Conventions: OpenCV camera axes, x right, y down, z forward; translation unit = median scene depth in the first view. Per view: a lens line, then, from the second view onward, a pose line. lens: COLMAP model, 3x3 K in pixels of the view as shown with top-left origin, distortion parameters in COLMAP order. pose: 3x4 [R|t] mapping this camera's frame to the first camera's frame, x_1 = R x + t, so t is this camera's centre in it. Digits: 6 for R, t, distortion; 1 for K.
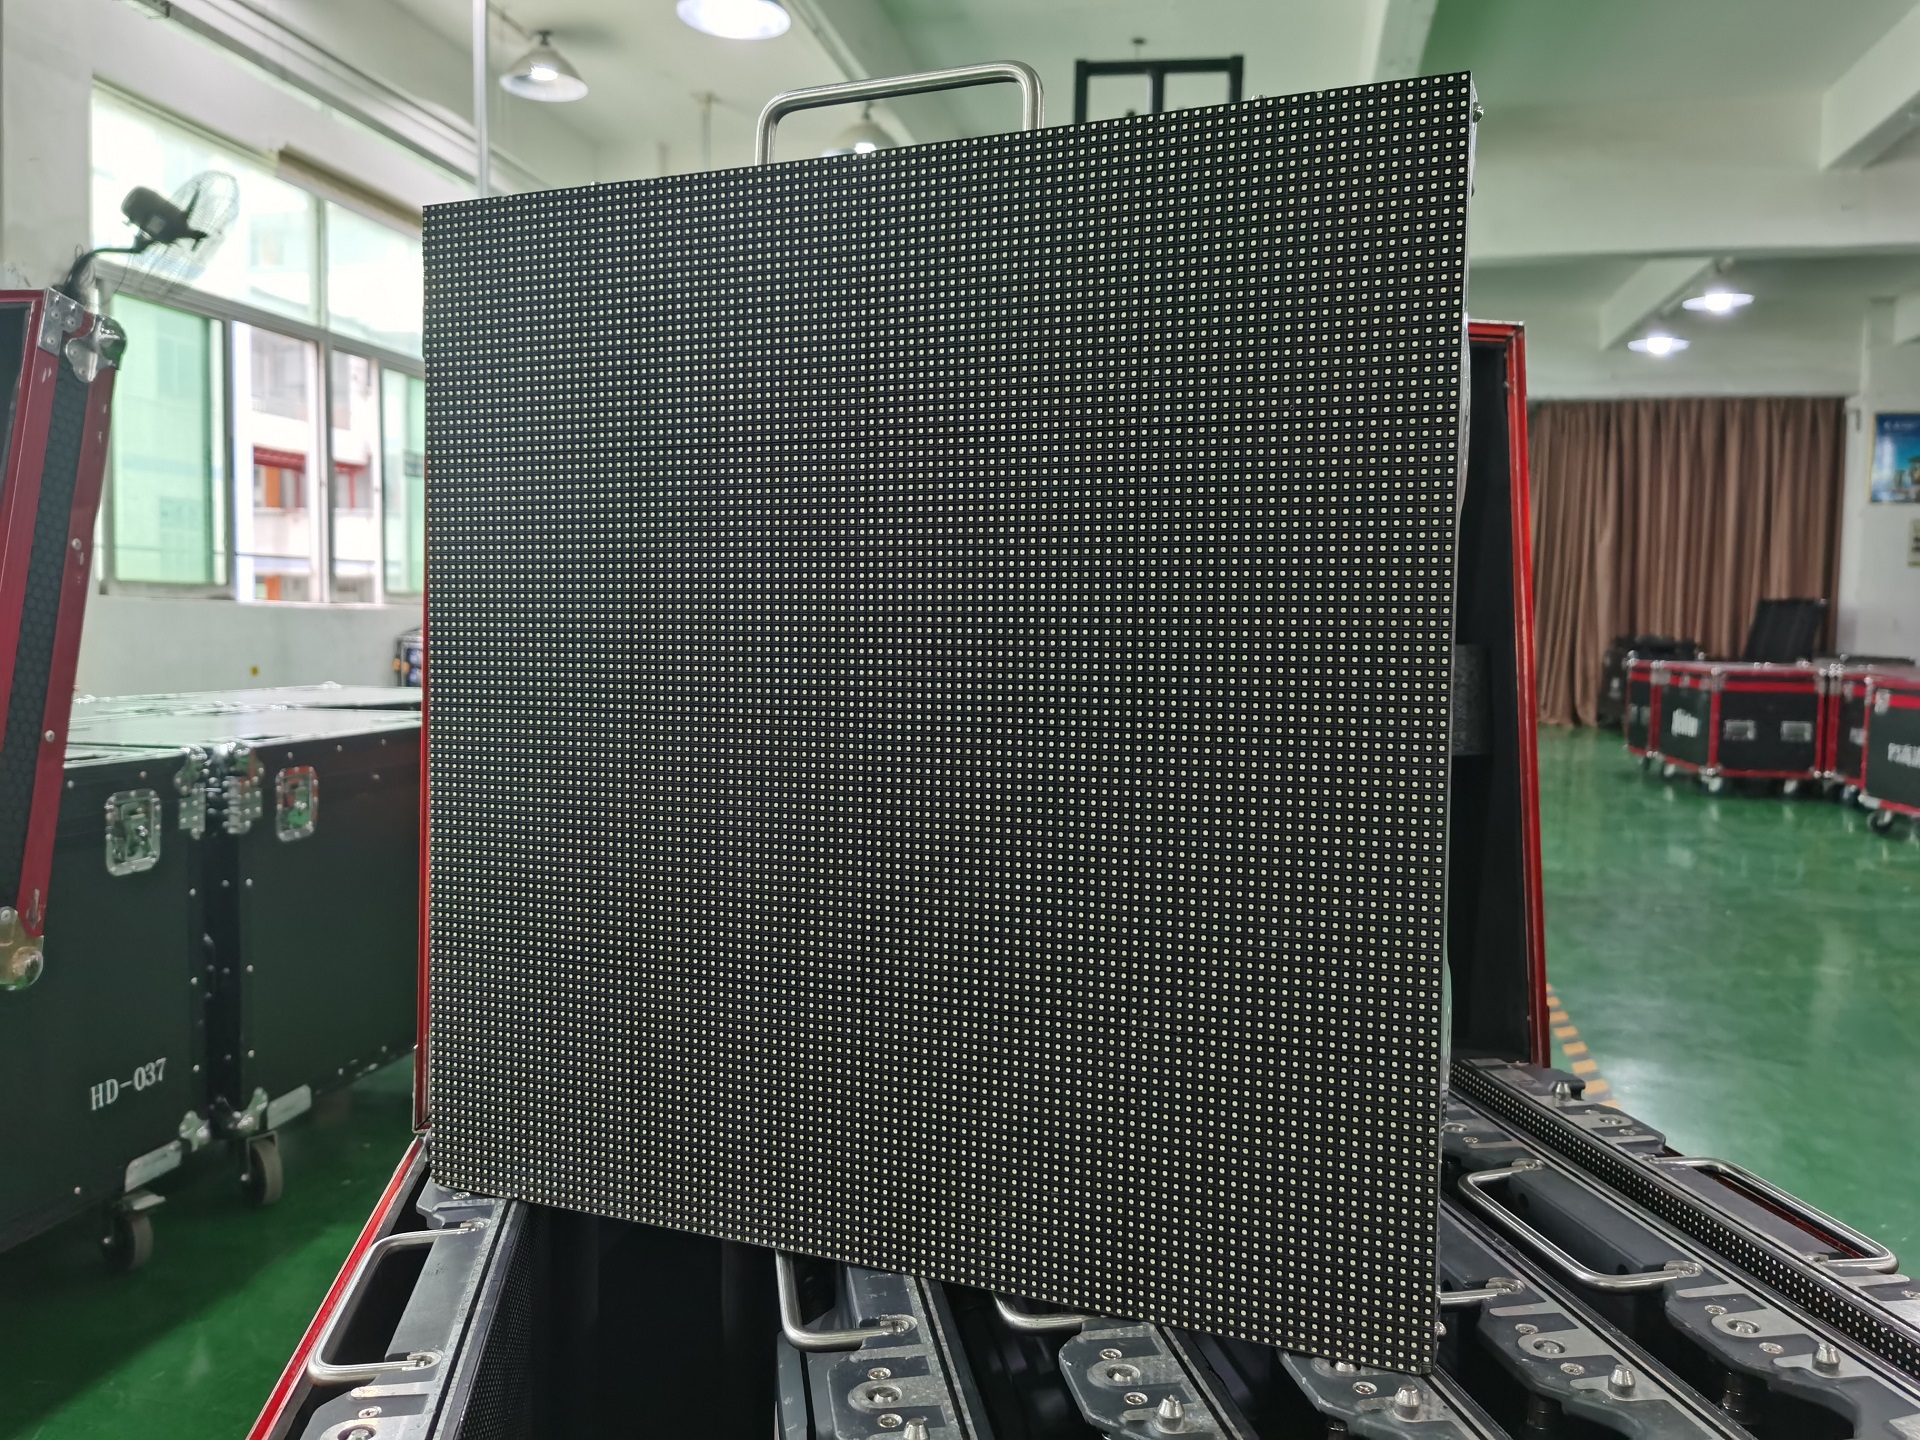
lens RADIAL K [[1488.8, 0, 971.1], [0, 1488.8, 729.6], [0, 0, 1]] dist [0.071857, -0.144605]
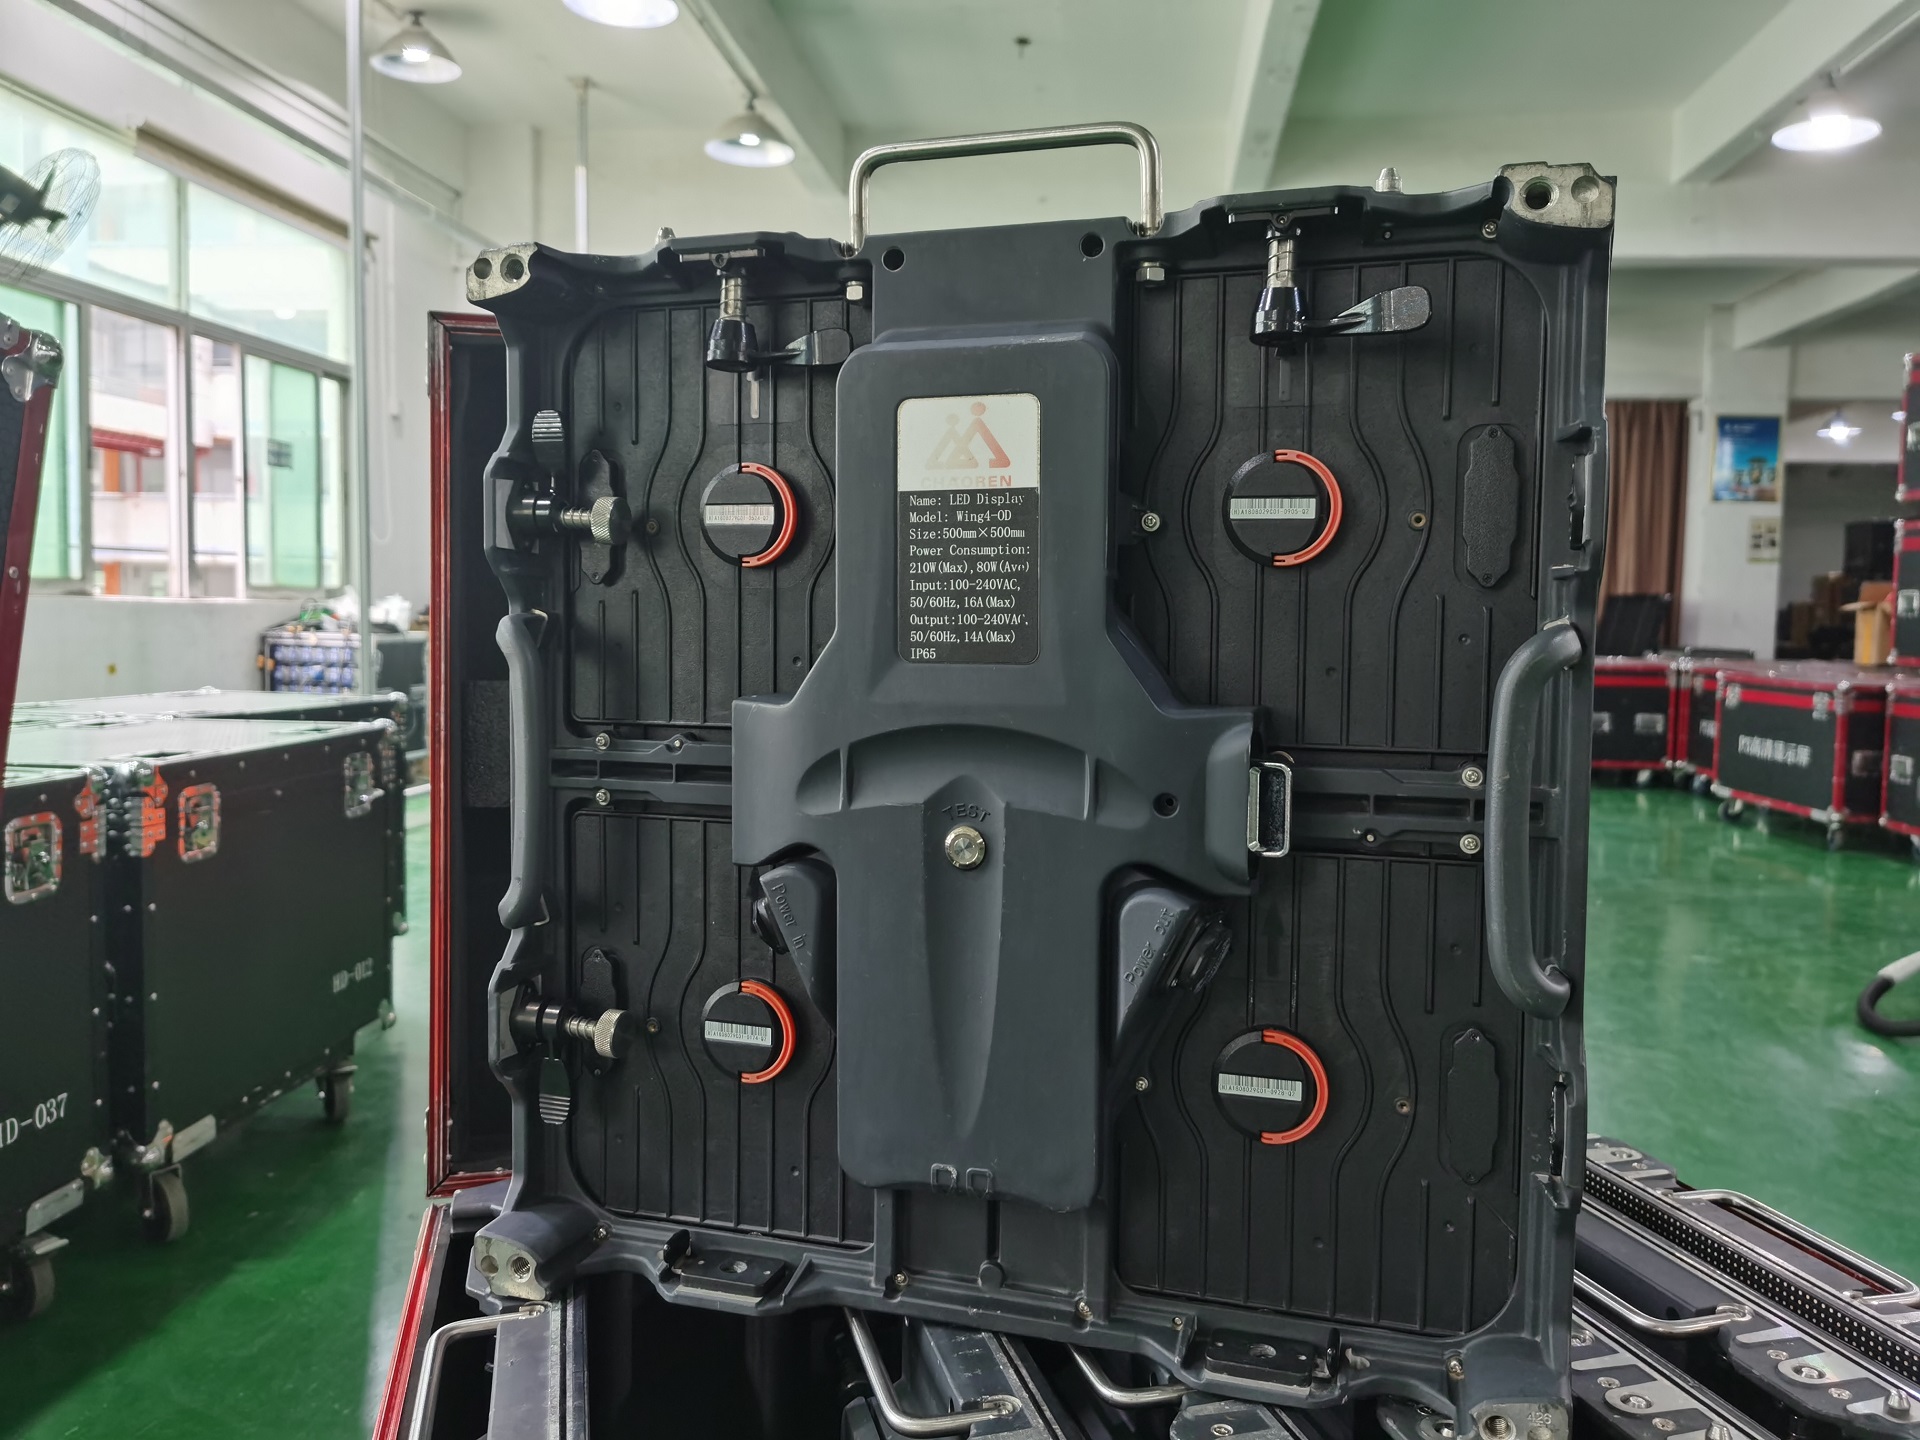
lens RADIAL K [[1507.3, 0, 960.0], [0, 1507.3, 720.0], [0, 0, 1]] dist [-0.010815, -0.013331]
pose [[0.996624, -0.004032, 0.082003, -0.043135], [0.003908, 0.999991, 0.001666, -0.016250], [-0.082009, -0.001340, 0.996631, 0.003713]]
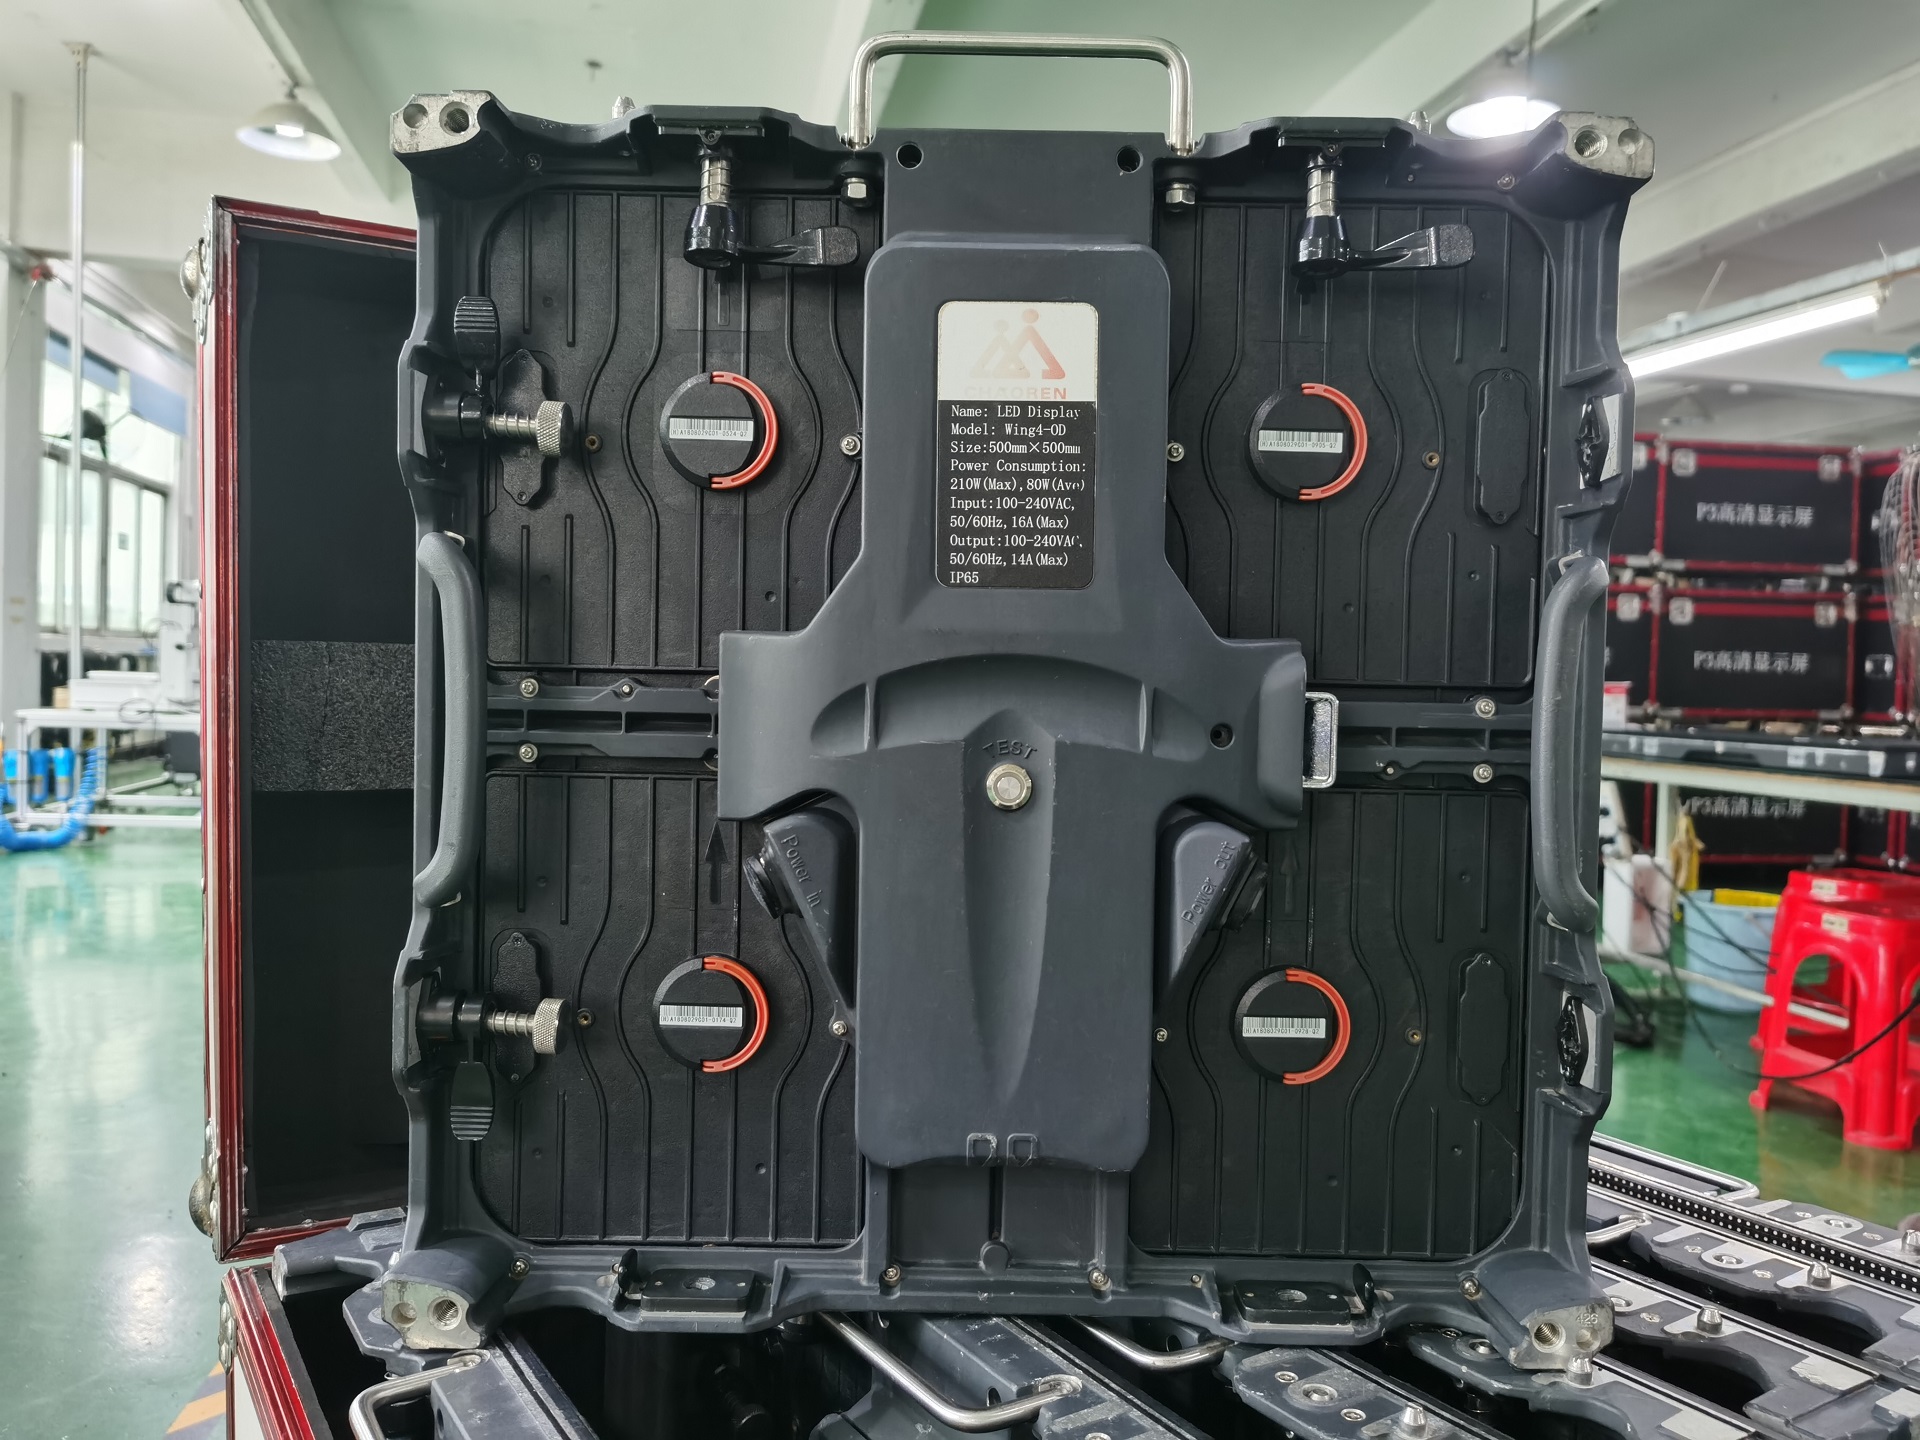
lens RADIAL K [[1501.5, 0, 967.4], [0, 1501.5, 740.3], [0, 0, 1]] dist [-0.004188, -0.017360]
pose [[0.922701, -0.006648, 0.385458, -0.125412], [0.014009, 0.999769, -0.016290, 0.003909], [-0.385261, 0.020431, 0.922581, 0.045657]]
